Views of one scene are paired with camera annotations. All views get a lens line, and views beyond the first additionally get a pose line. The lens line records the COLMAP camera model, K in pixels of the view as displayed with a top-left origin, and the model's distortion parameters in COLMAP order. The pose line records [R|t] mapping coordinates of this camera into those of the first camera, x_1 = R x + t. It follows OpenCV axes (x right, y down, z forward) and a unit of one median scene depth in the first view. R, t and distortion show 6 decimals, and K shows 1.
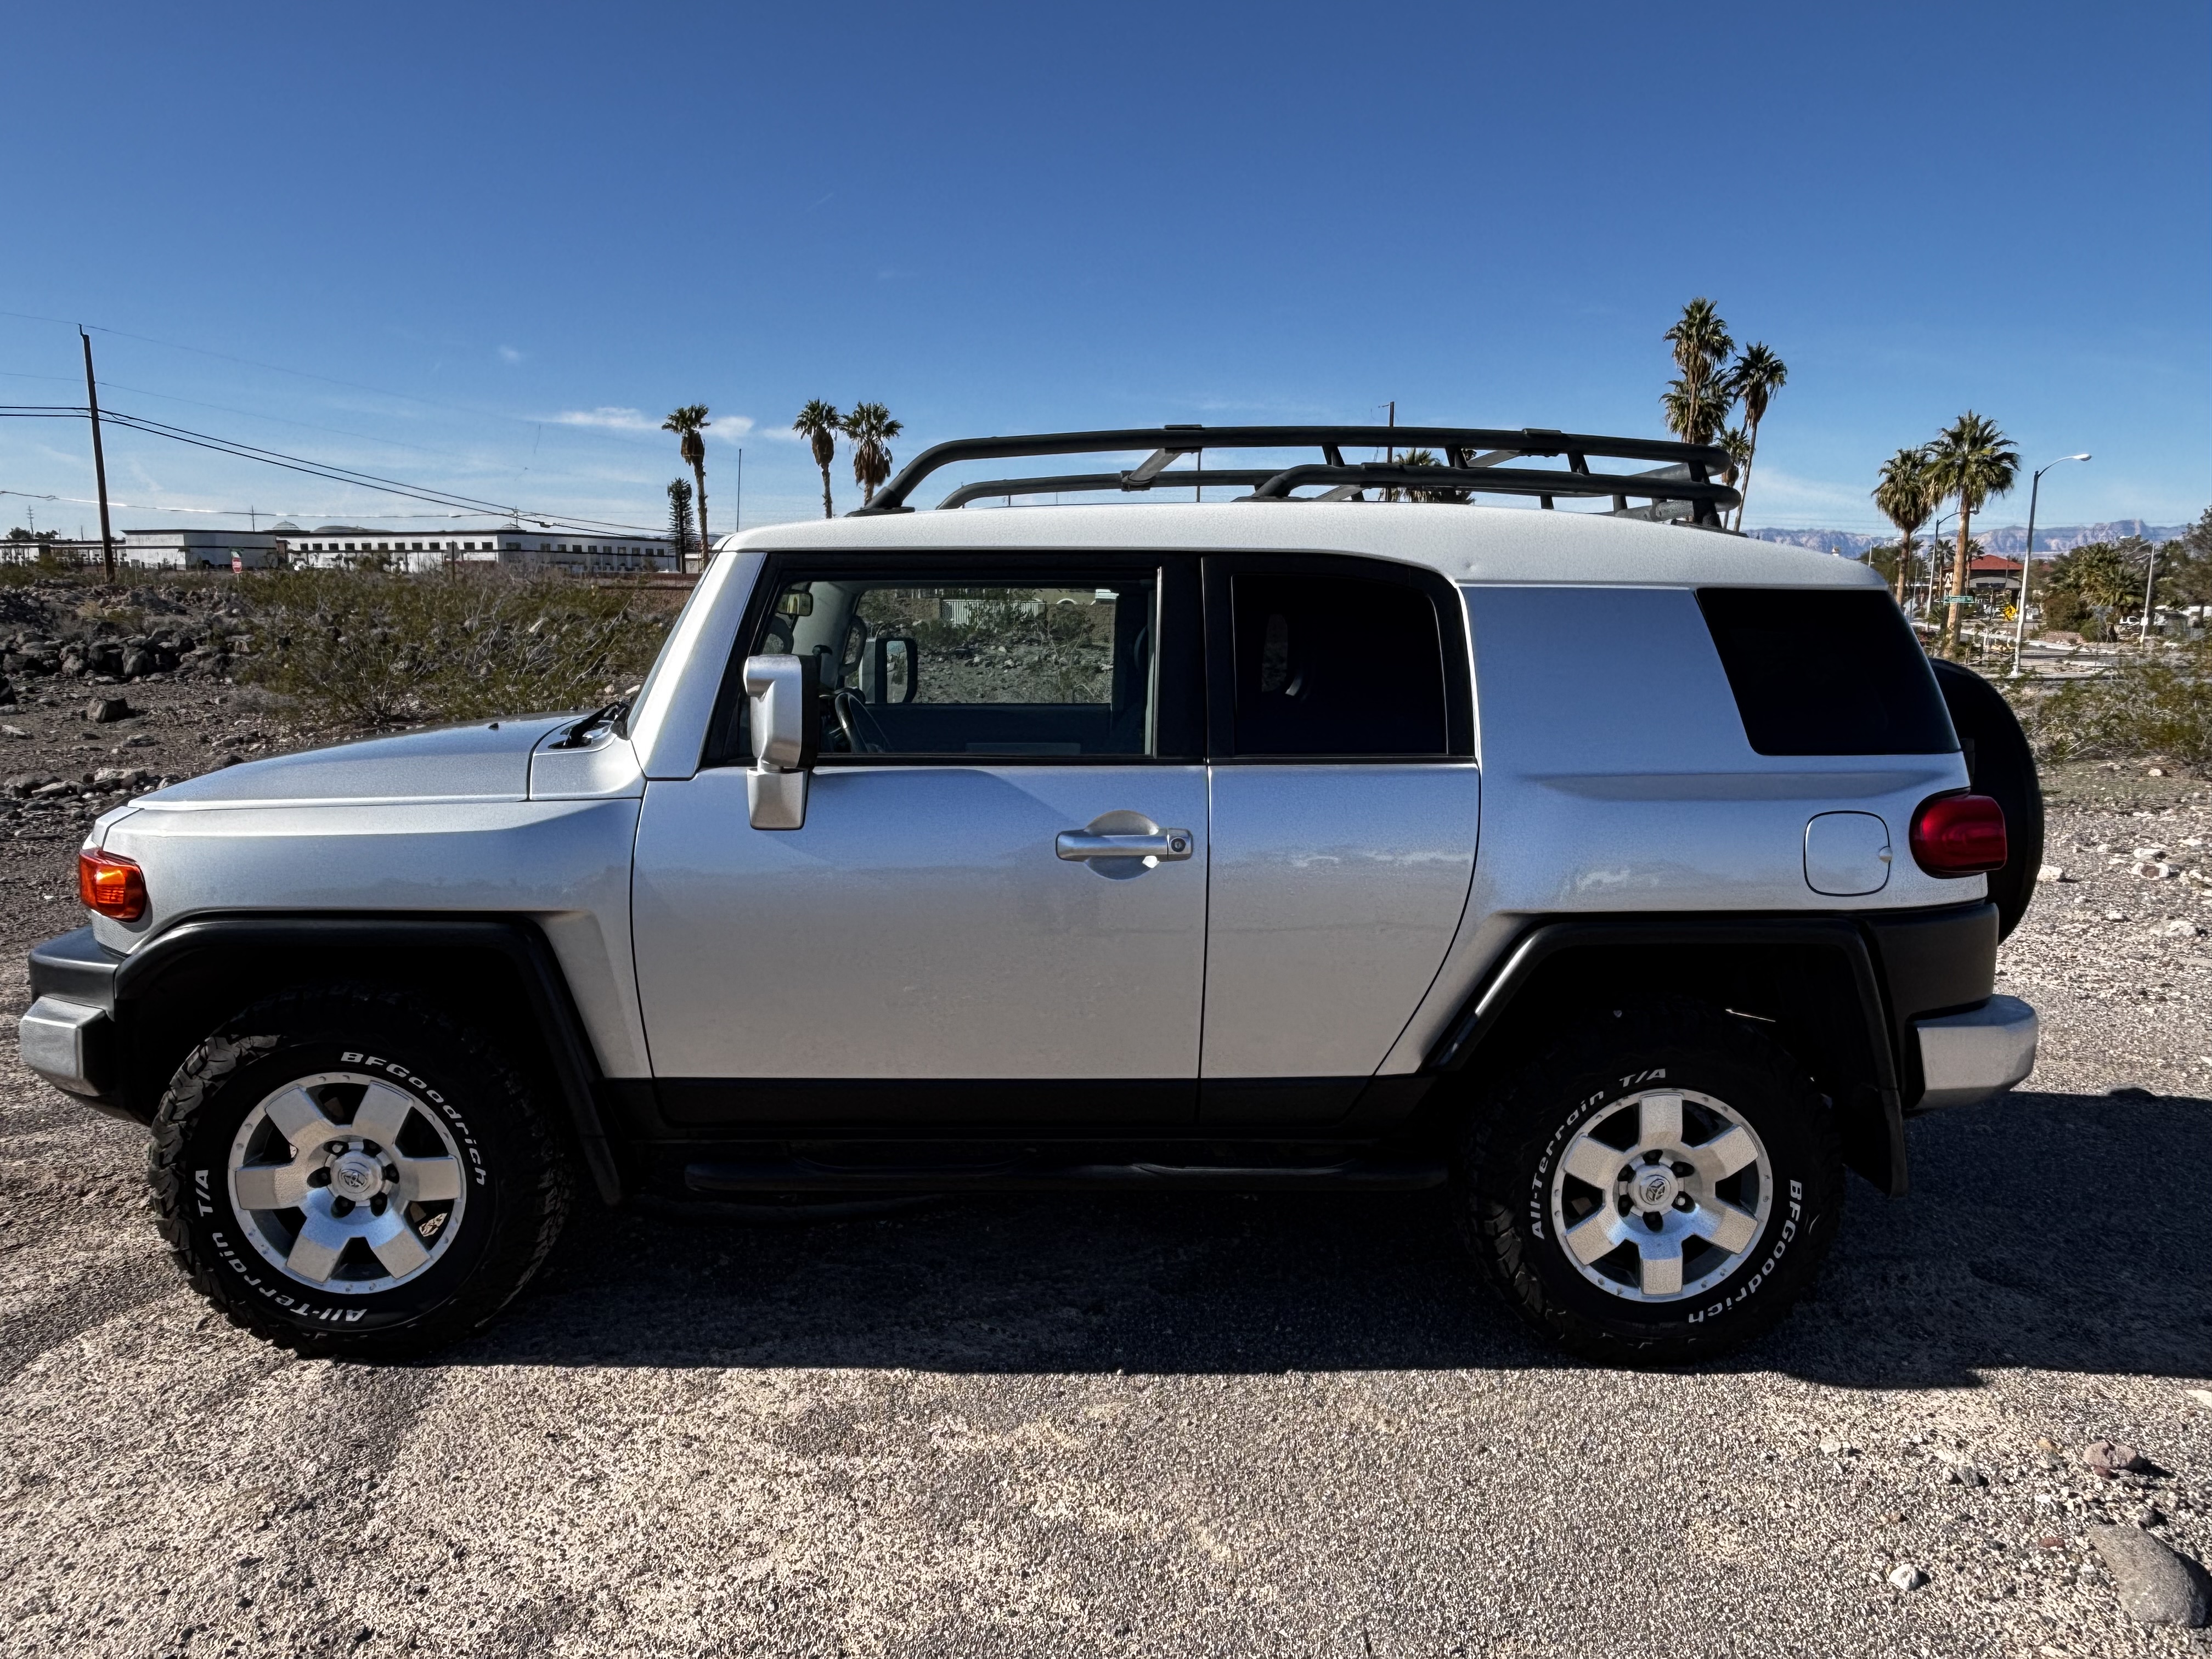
lens RADIAL K [[1473.2, 0, 1106.0], [0, 1473.2, 829.5], [0, 0, 1]] dist [0.050198, -0.066267]
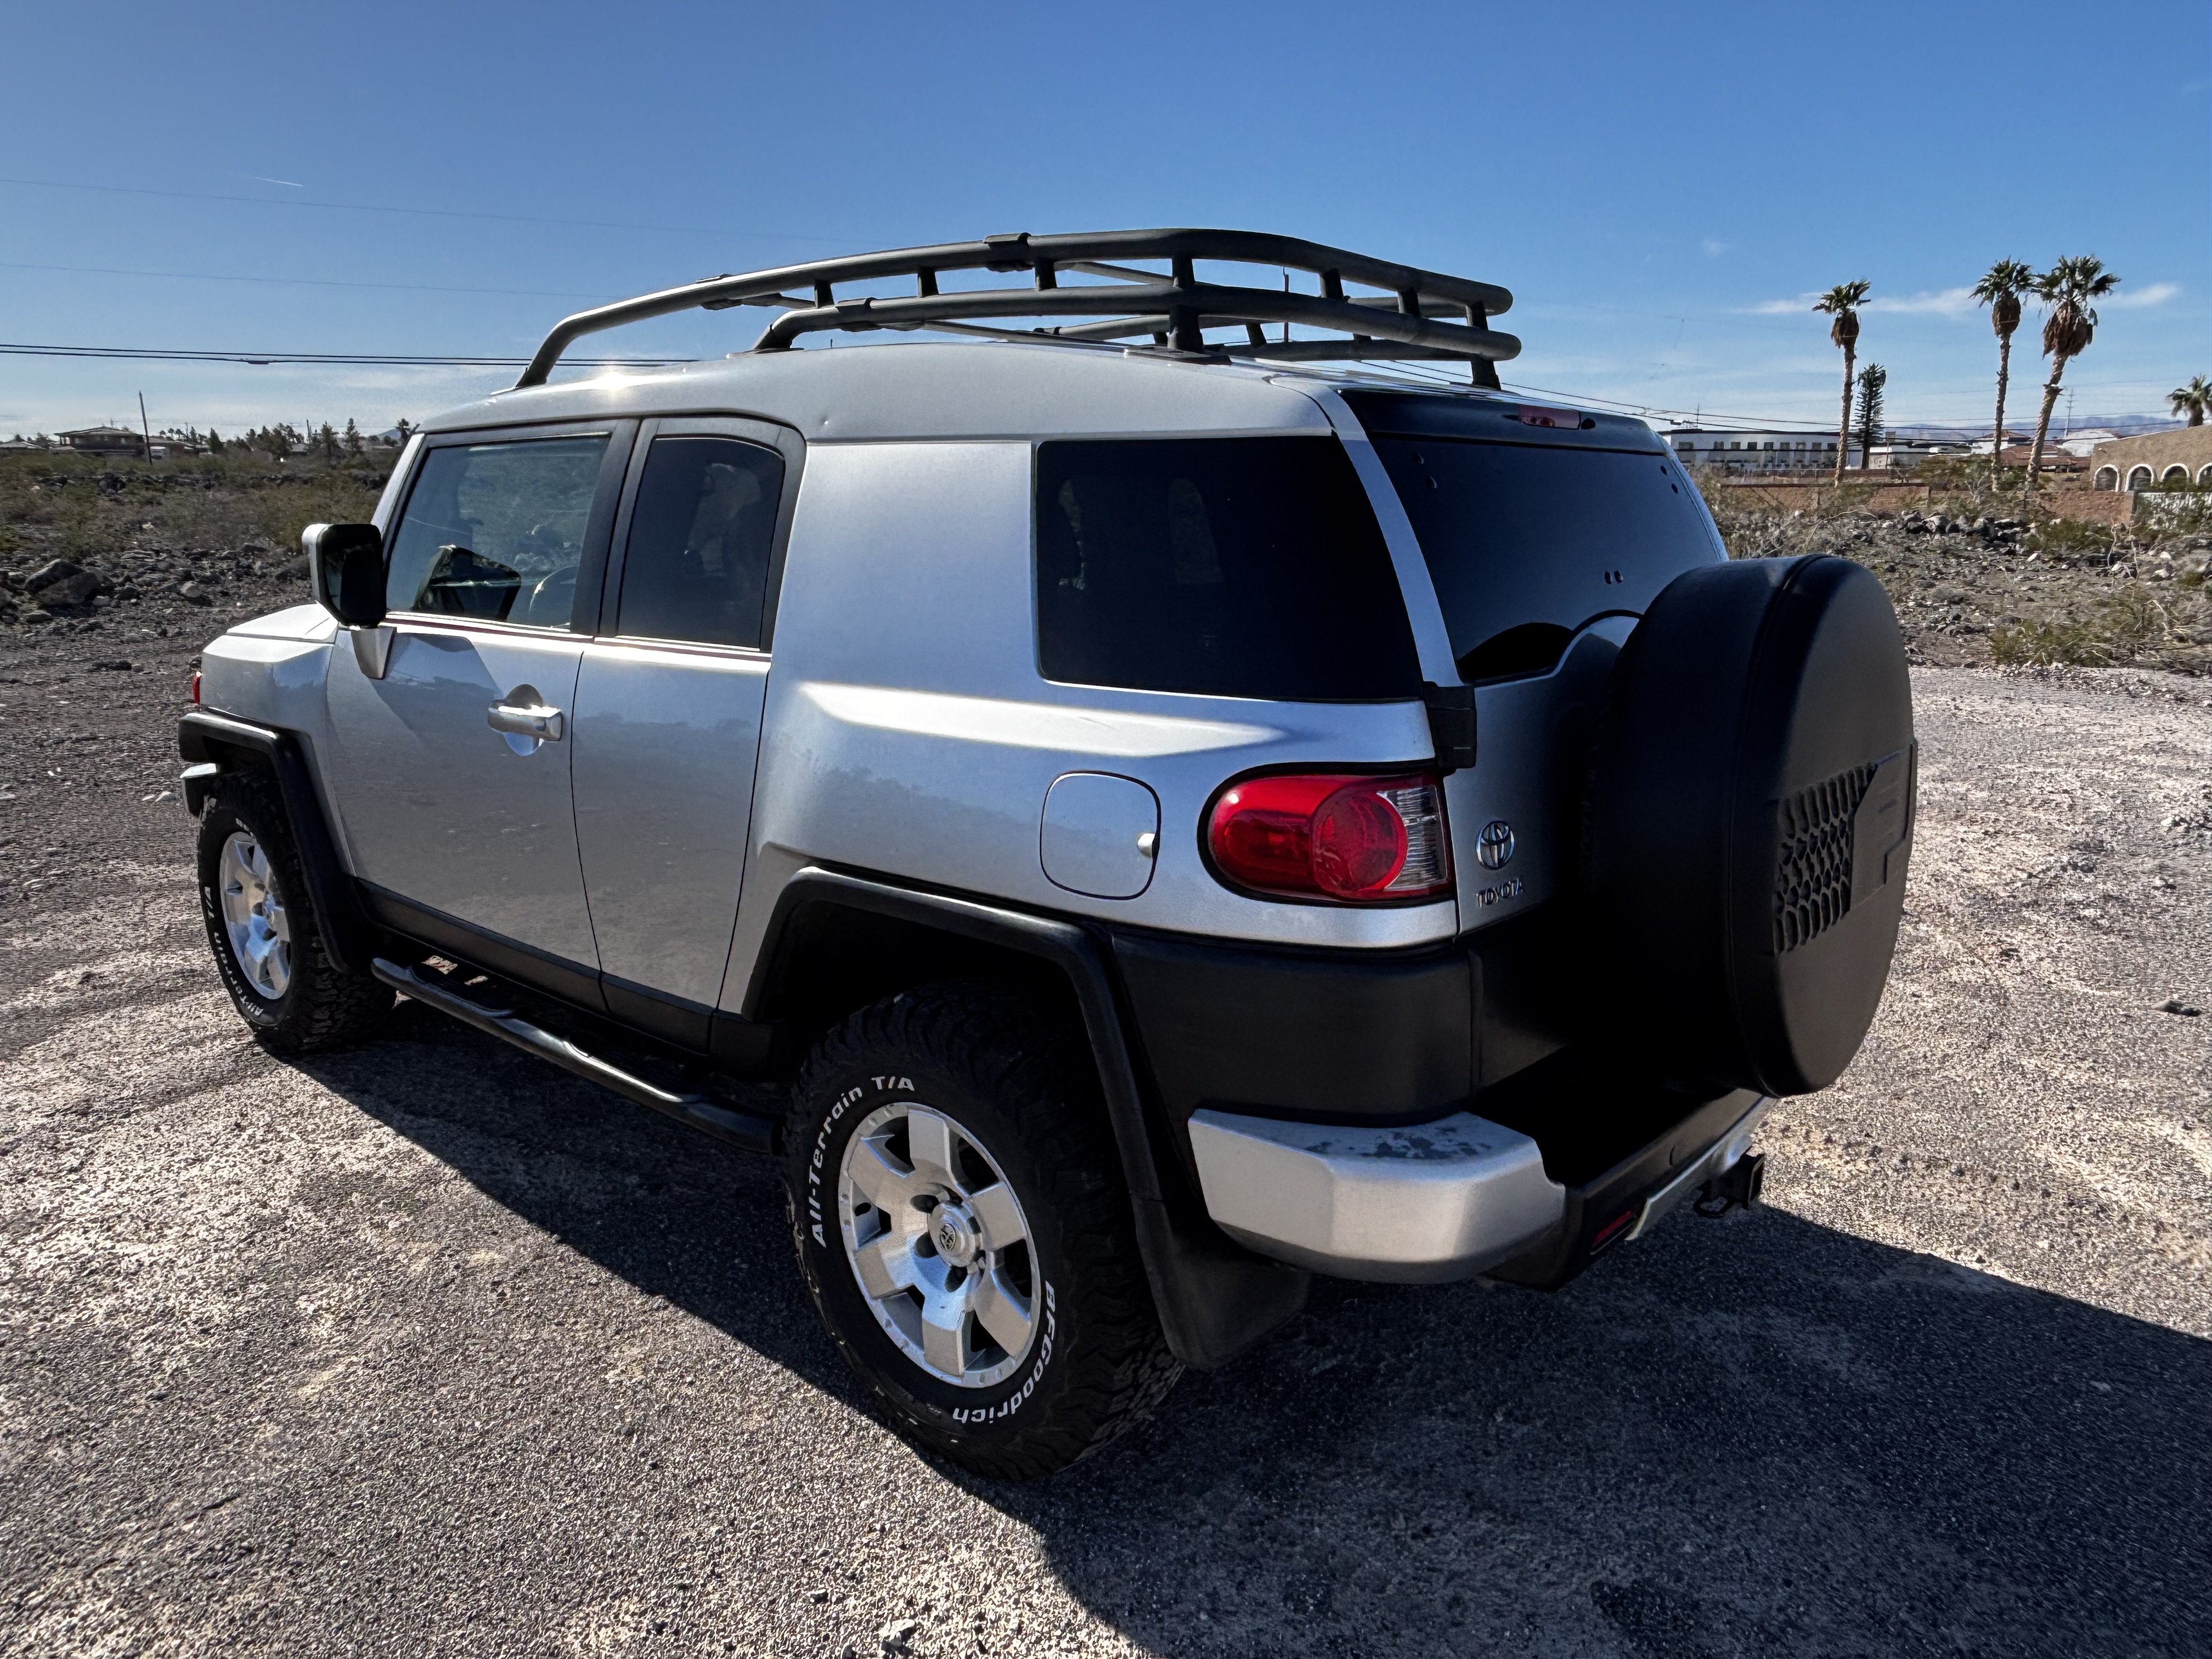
lens RADIAL K [[1484.8, 0, 1109.8], [0, 1484.8, 809.1], [0, 0, 1]] dist [0.019290, -0.031811]
pose [[0.731814, 0.130502, -0.668893, 0.920640], [-0.096497, 0.991448, 0.087859, -0.052230], [0.674638, 0.000249, 0.738149, 0.490888]]
